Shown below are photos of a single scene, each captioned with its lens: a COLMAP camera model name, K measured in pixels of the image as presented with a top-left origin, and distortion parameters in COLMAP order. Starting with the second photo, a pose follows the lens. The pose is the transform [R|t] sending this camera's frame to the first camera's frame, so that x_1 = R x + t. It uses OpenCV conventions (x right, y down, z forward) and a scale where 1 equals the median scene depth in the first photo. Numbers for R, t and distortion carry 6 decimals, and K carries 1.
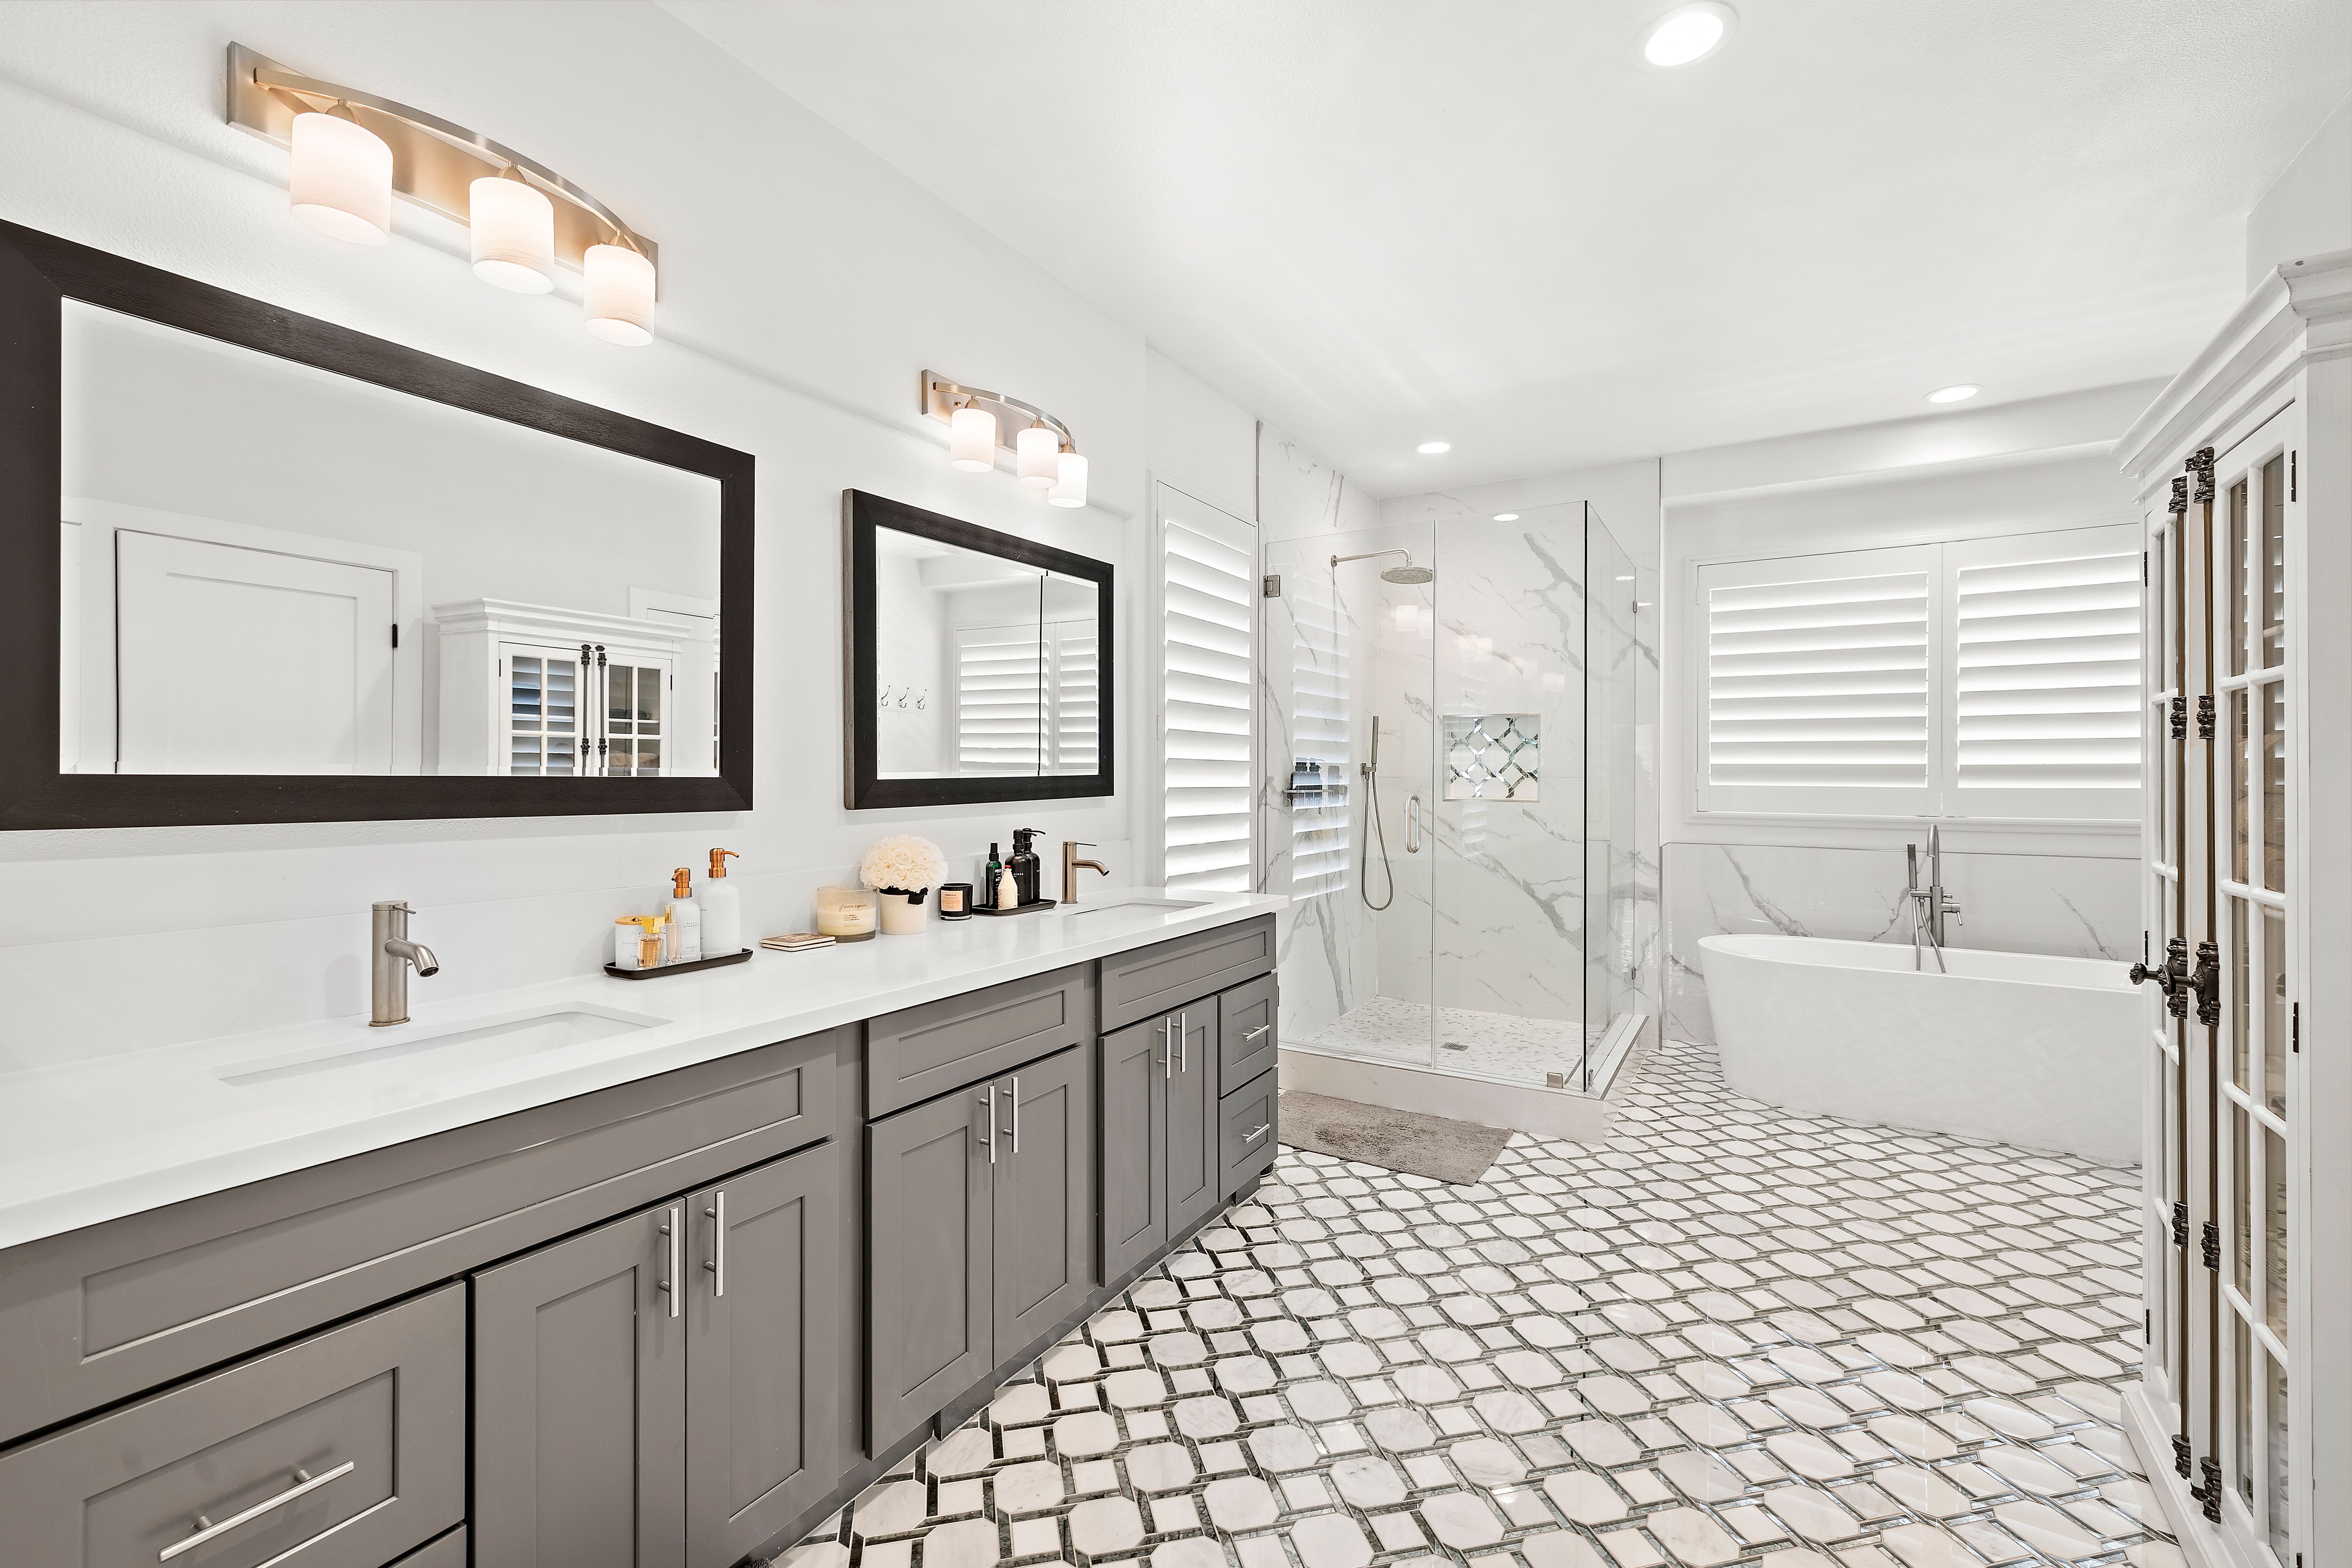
lens RADIAL K [[998.3, 0, 1158.2], [0, 998.3, 780.9], [0, 0, 1]] dist [0.003379, -0.000796]
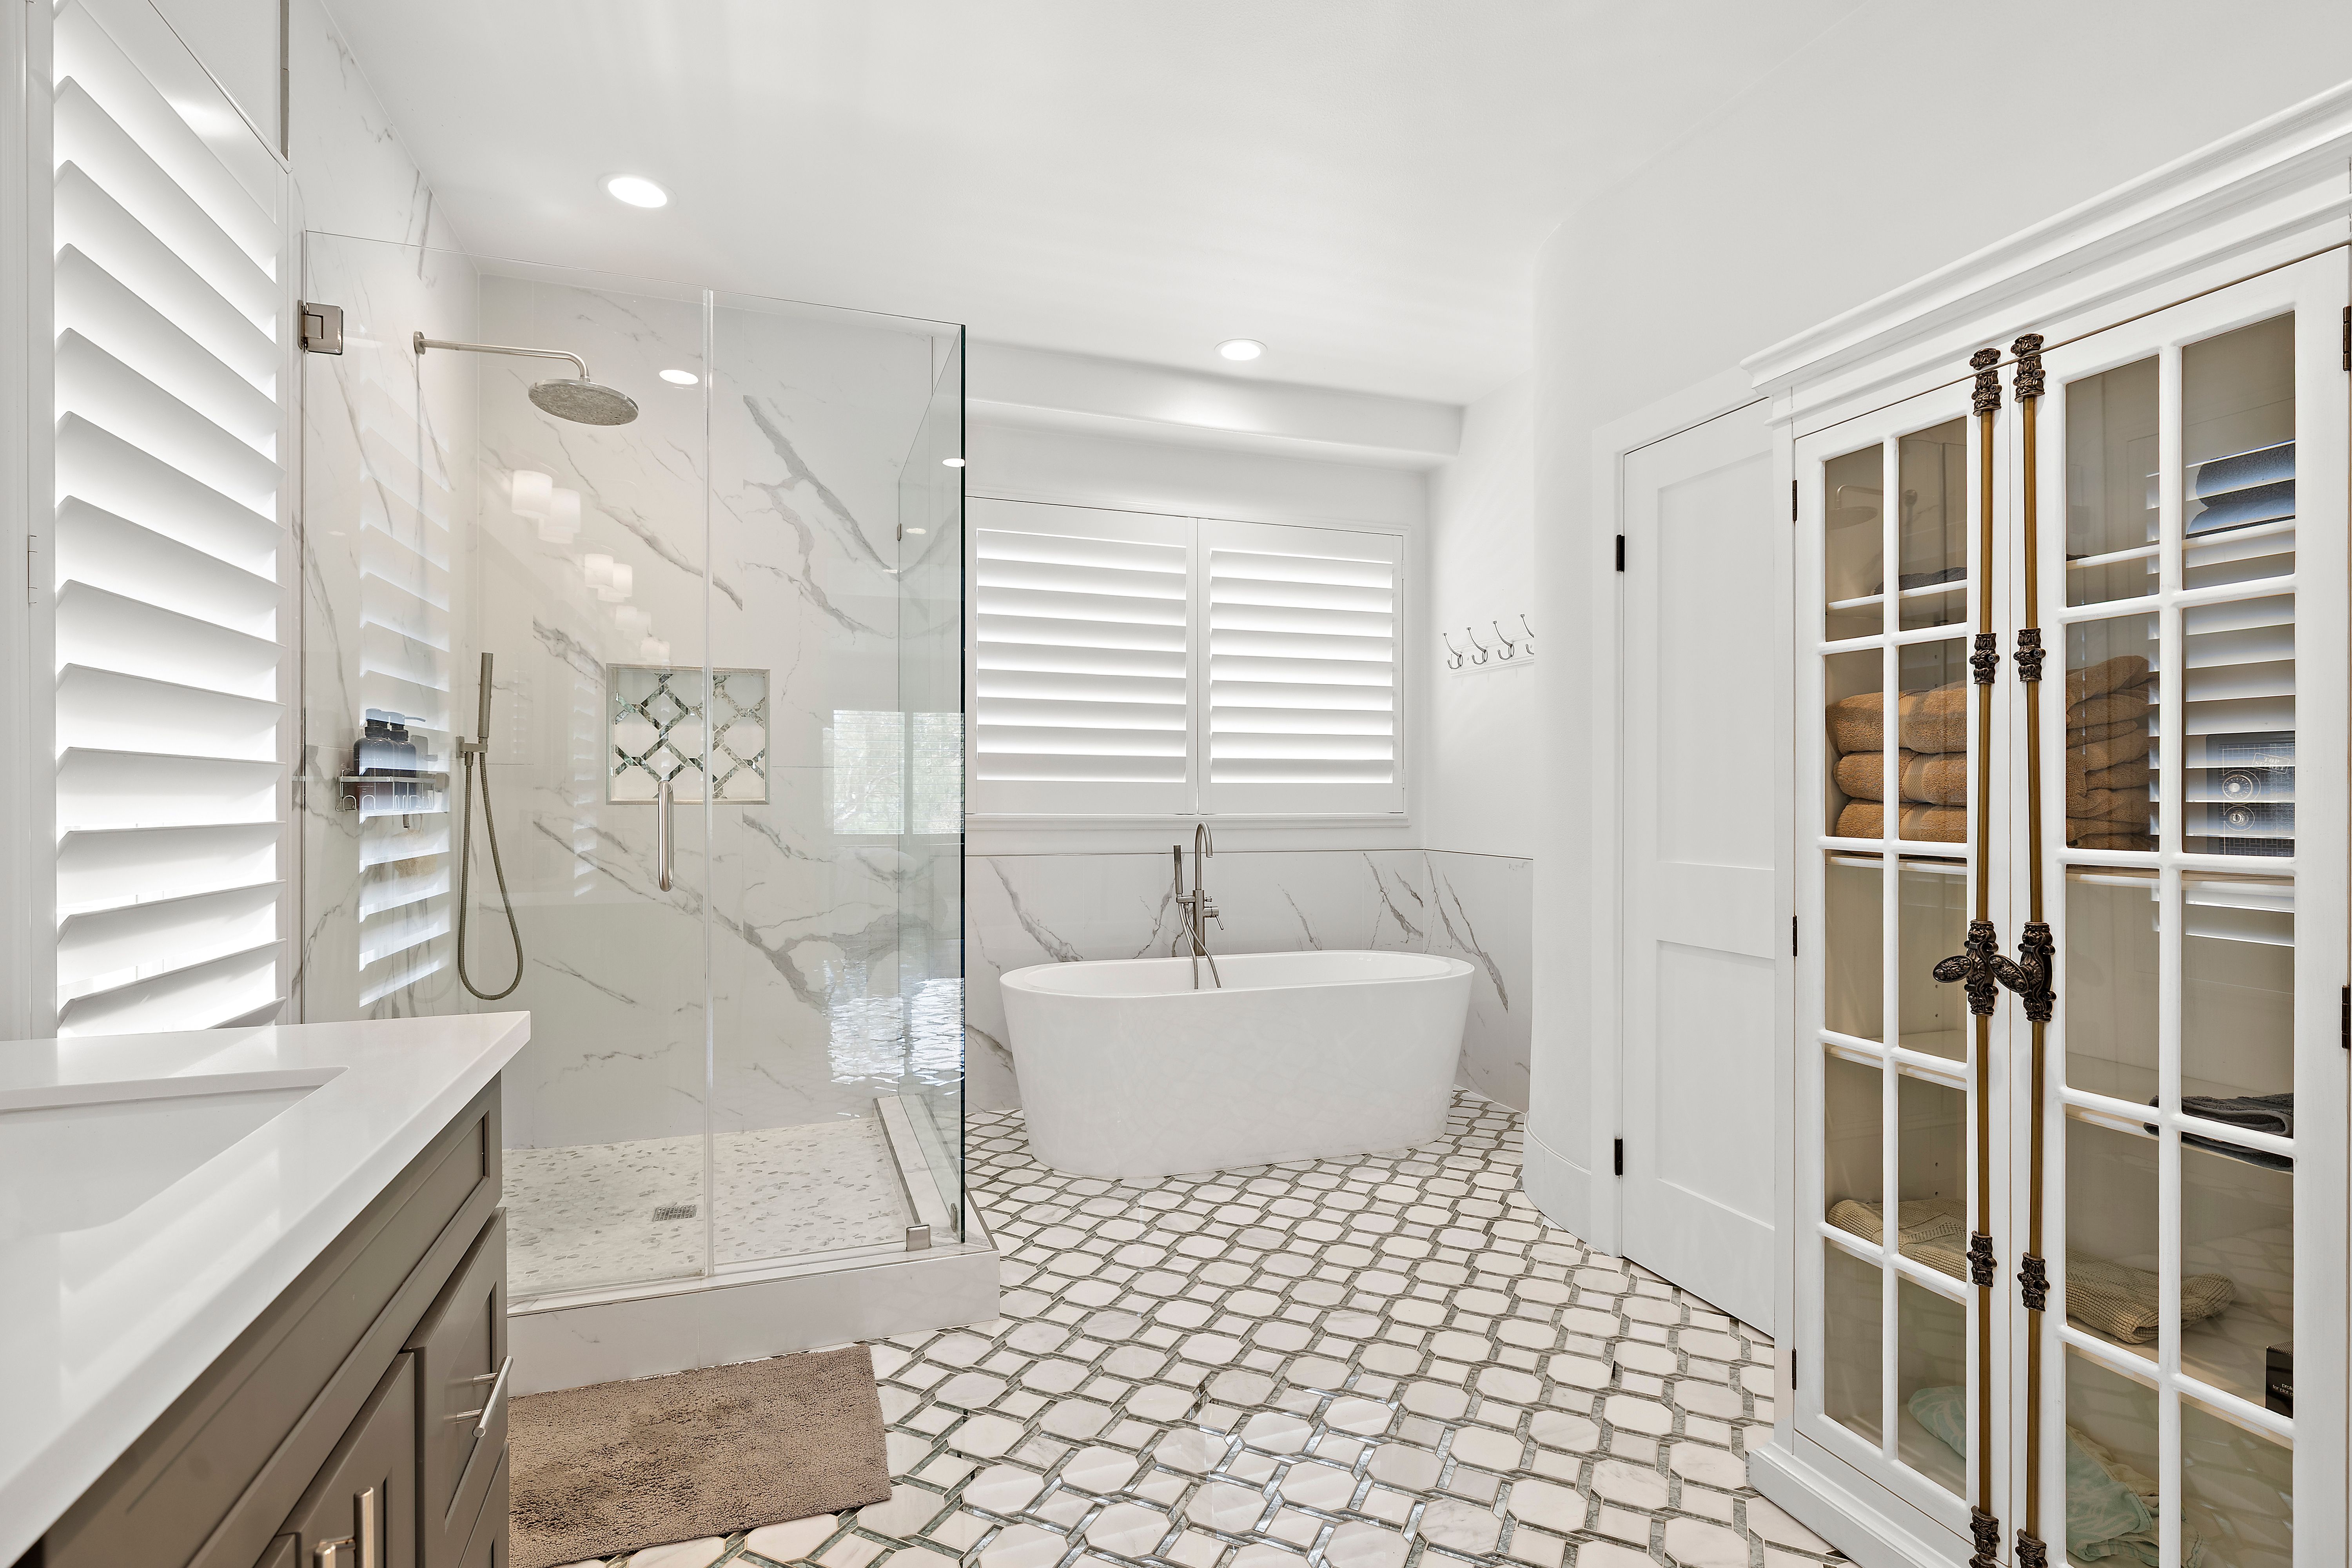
lens RADIAL K [[1137.2, 0, 1191.1], [0, 1137.2, 796.5], [0, 0, 1]] dist [-0.005789, 0.000598]
pose [[0.612486, -0.001071, 0.790481, -0.053032], [0.002244, 0.999997, -0.000384, 0.020609], [-0.790479, 0.002009, 0.612486, 0.372879]]
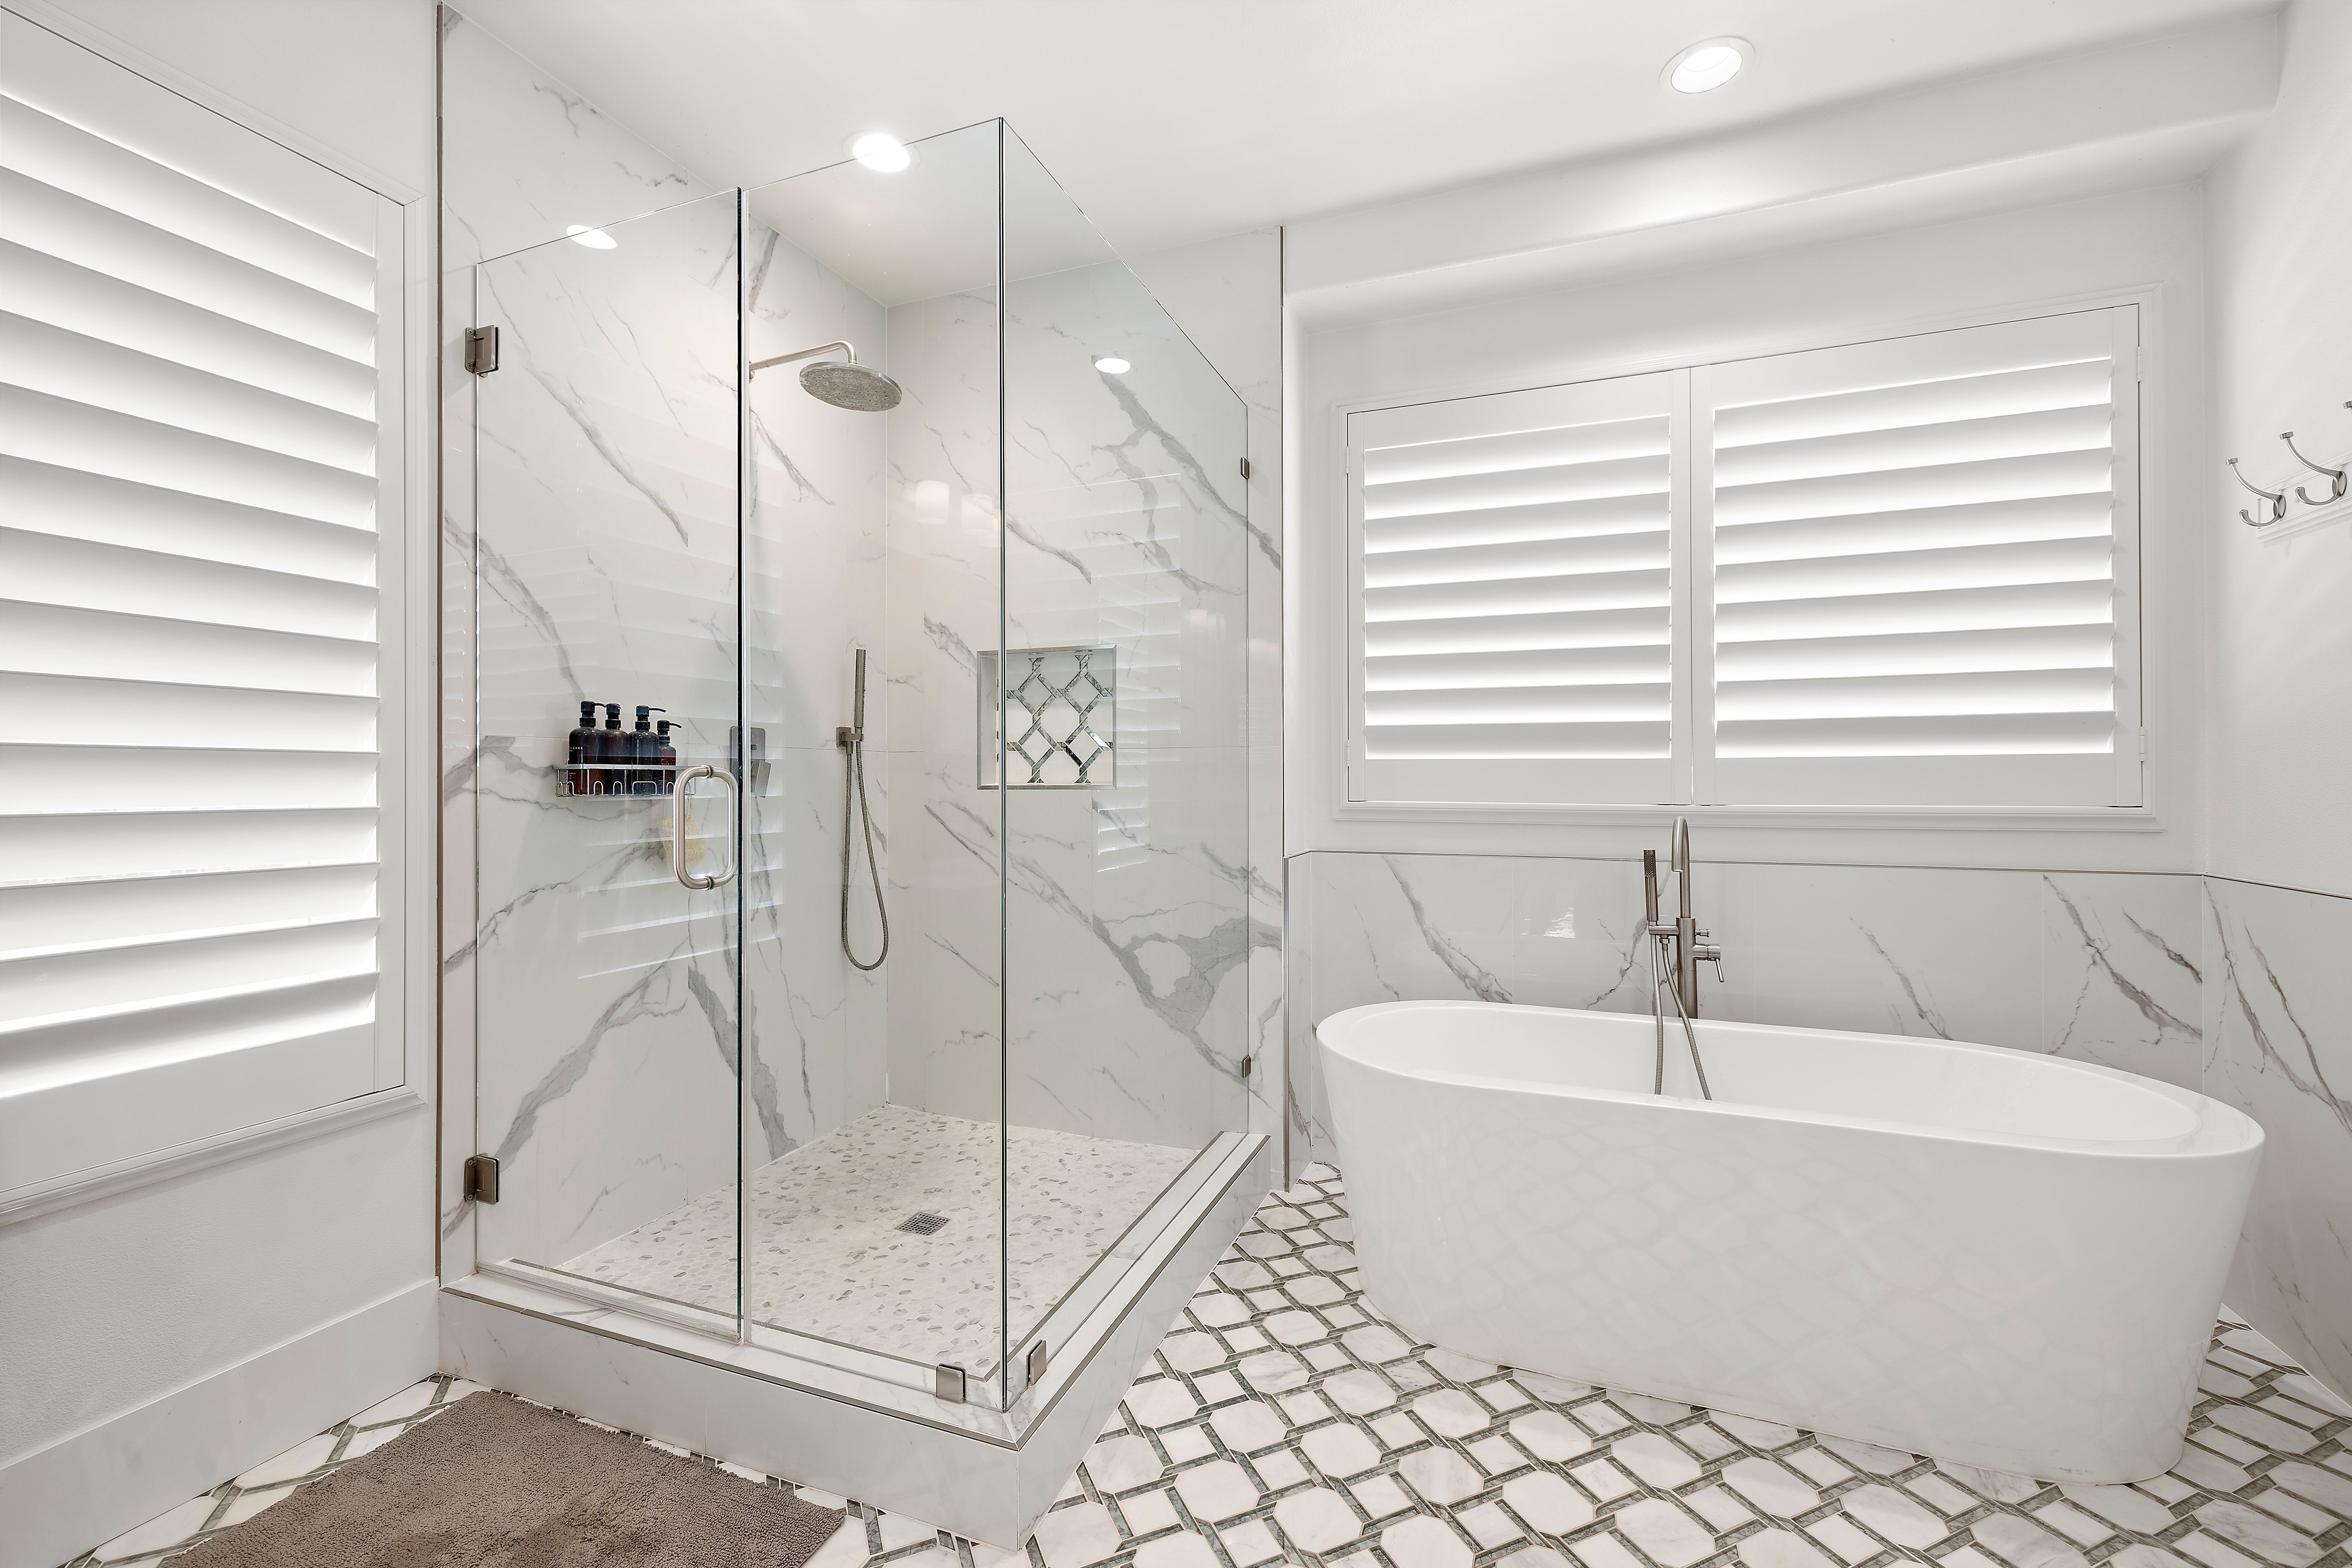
lens RADIAL K [[998.3, 0, 1165.0], [0, 998.3, 780.2], [0, 0, 1]] dist [0.003379, -0.000796]
pose [[0.983554, -0.004827, 0.180548, 0.358598], [0.005349, 0.999983, -0.002403, 0.020851], [-0.180533, 0.003329, 0.983563, 0.460818]]
